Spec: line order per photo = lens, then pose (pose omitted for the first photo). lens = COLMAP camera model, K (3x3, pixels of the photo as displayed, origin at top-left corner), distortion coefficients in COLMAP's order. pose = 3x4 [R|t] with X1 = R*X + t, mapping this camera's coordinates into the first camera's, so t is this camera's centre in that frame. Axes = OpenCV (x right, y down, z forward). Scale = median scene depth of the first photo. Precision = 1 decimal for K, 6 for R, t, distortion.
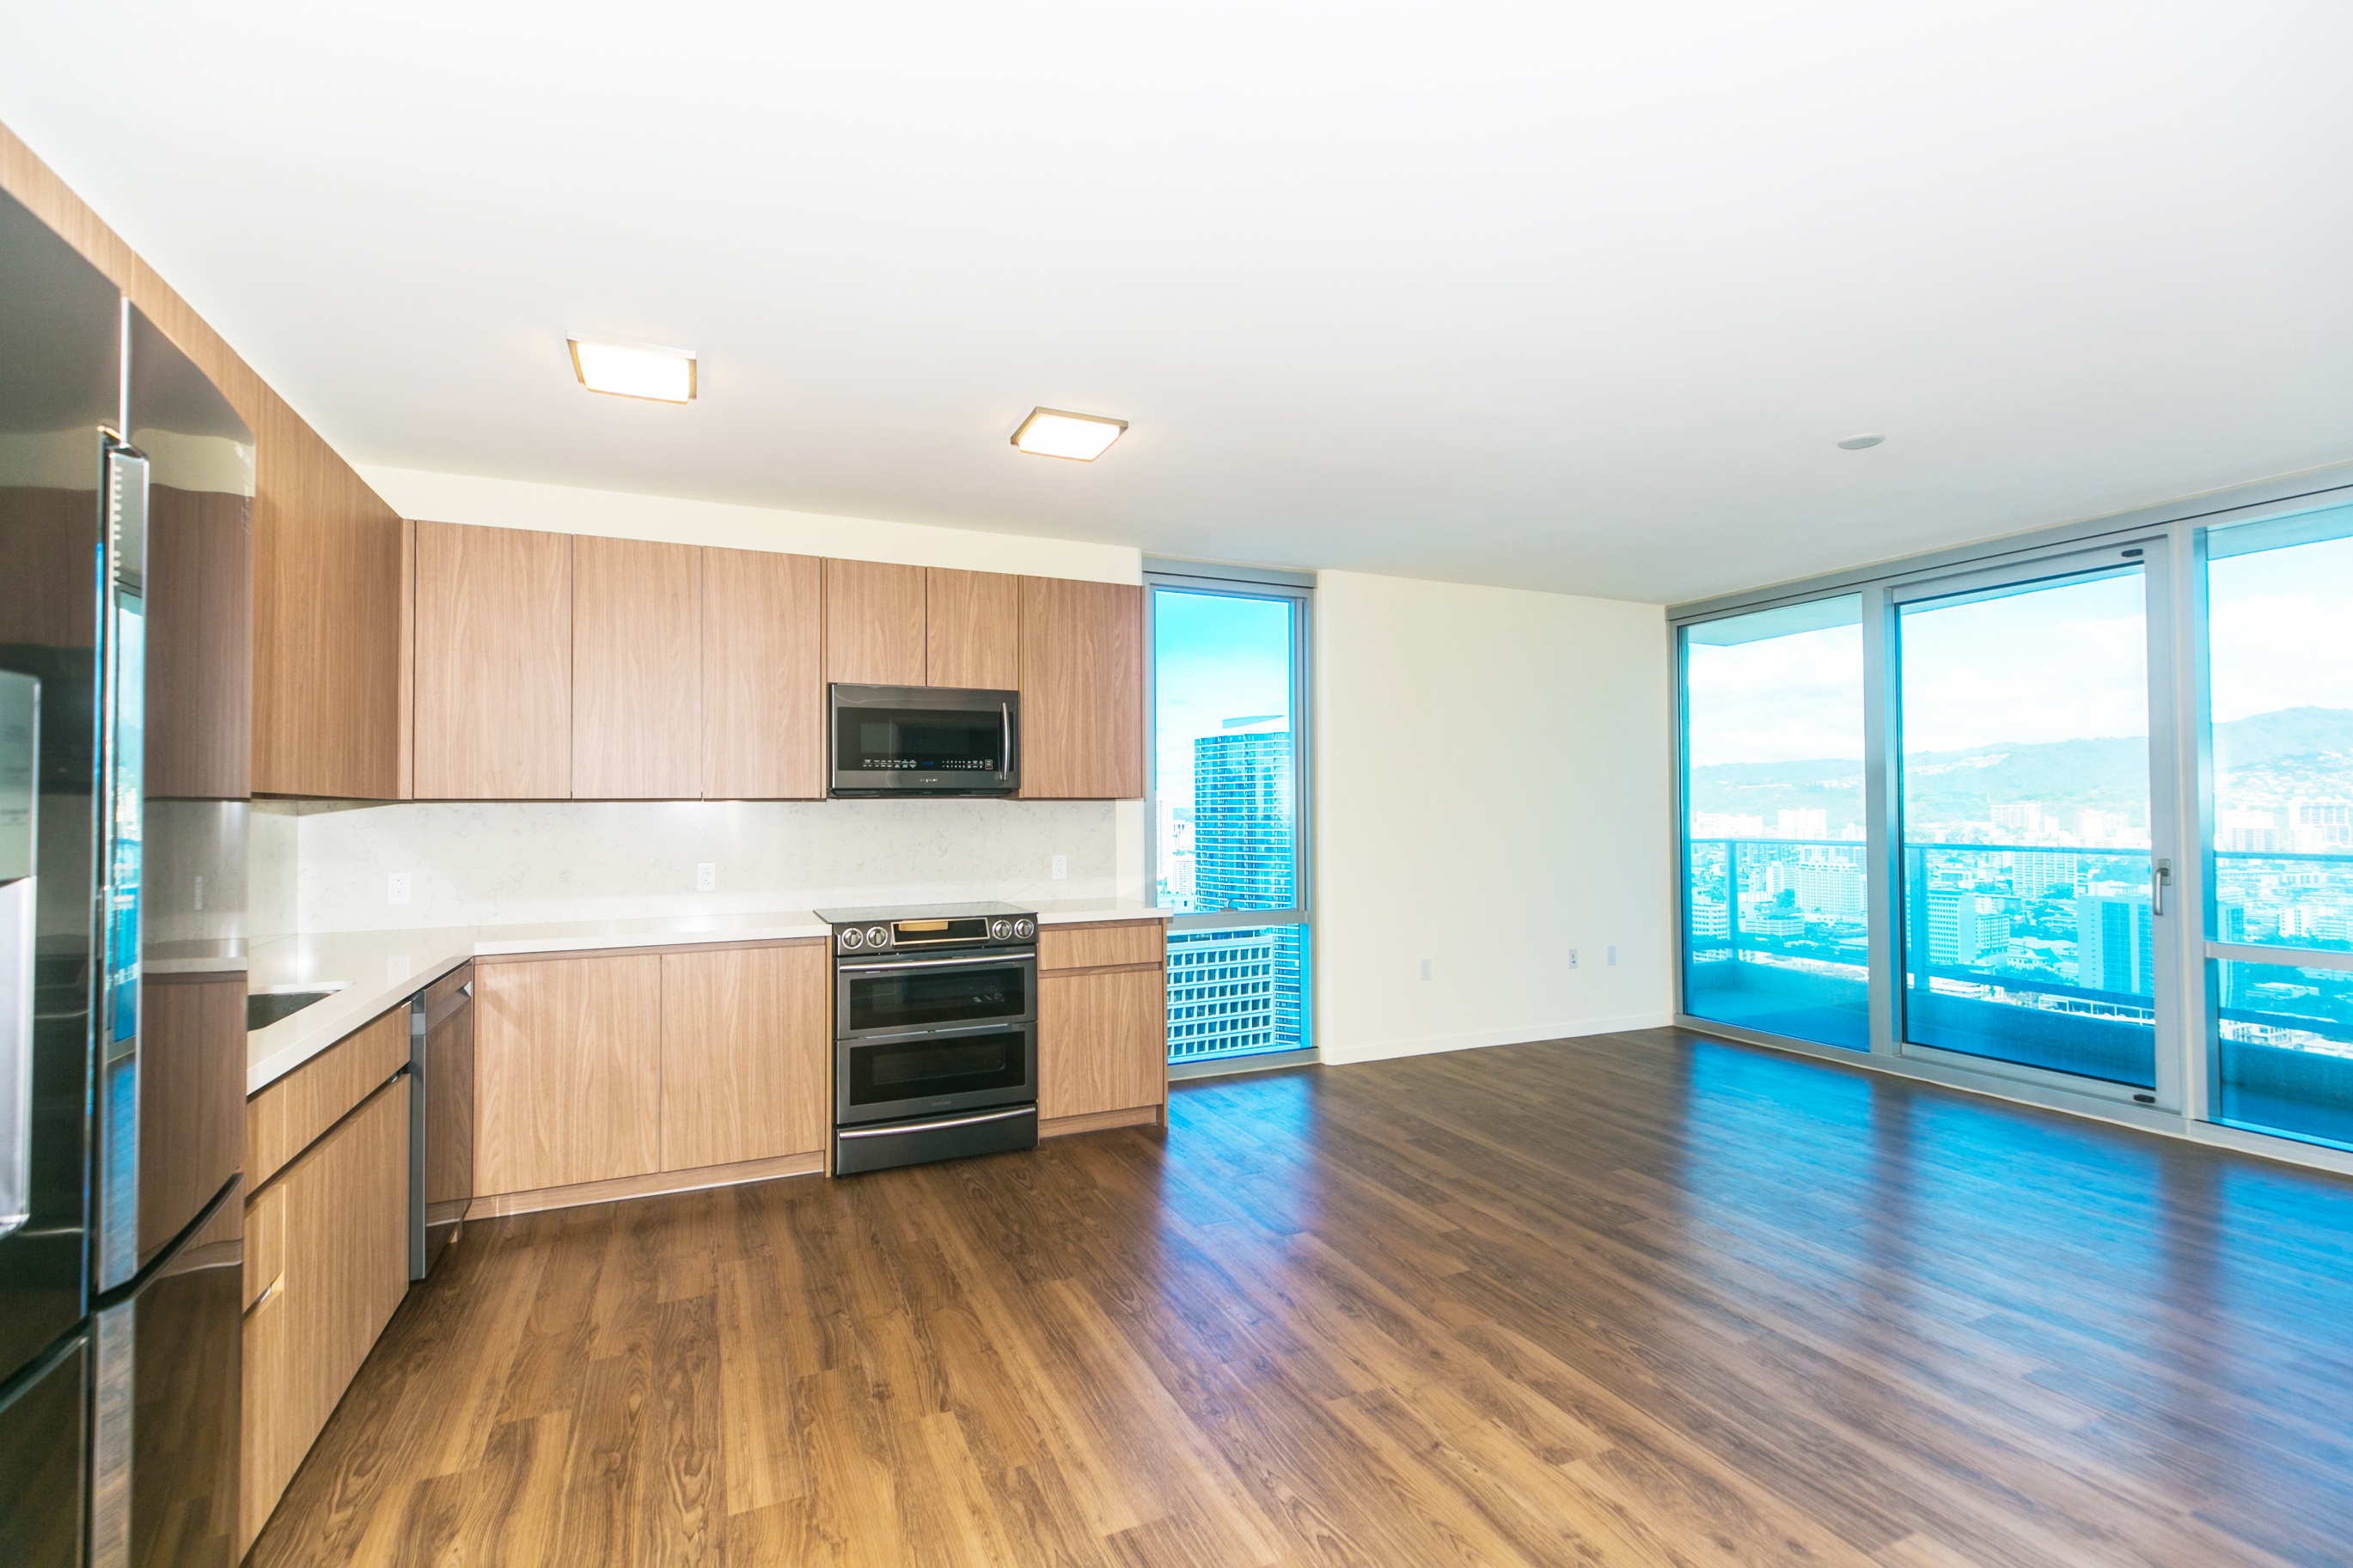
lens RADIAL K [[1067.1, 0, 1185.2], [0, 1067.1, 783.1], [0, 0, 1]] dist [0.024767, -0.010772]
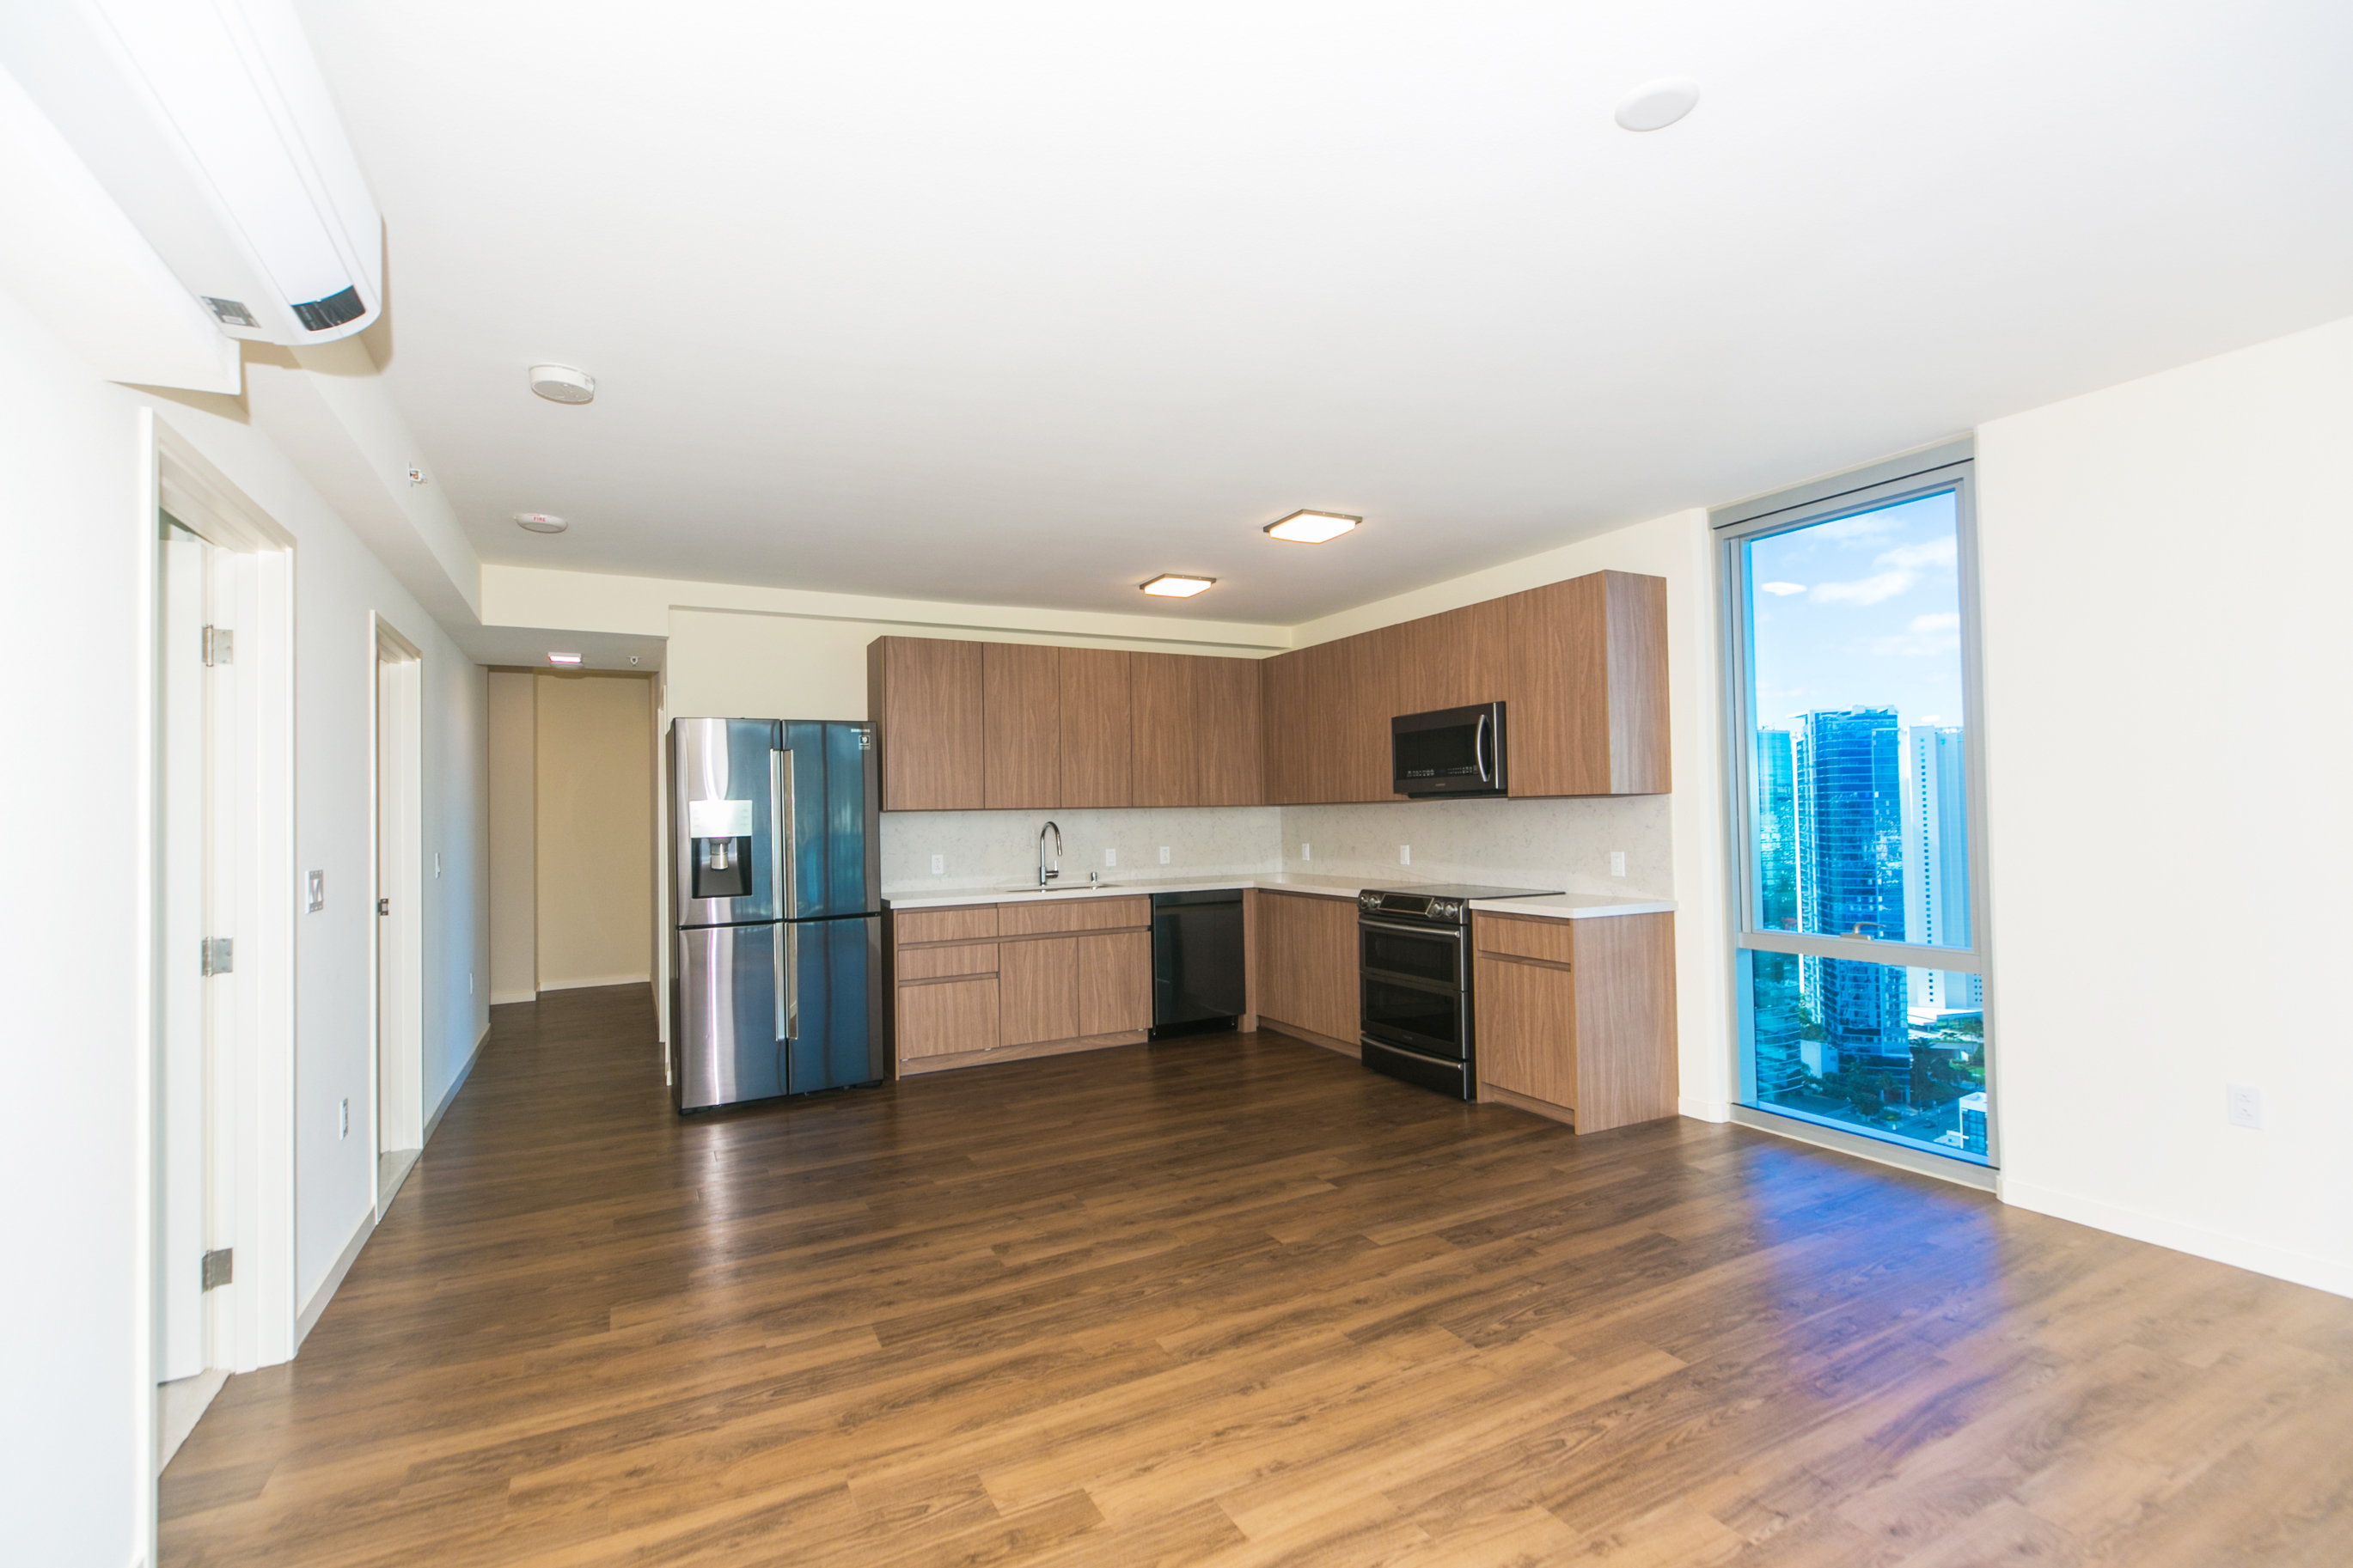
lens RADIAL K [[1070.1, 0, 1185.8], [0, 1070.1, 791.6], [0, 0, 1]] dist [0.023326, -0.008931]
pose [[0.048575, -0.016501, -0.998683, 1.024982], [0.043992, 0.998929, -0.014365, 0.010238], [0.997850, -0.043236, 0.049249, 0.664169]]
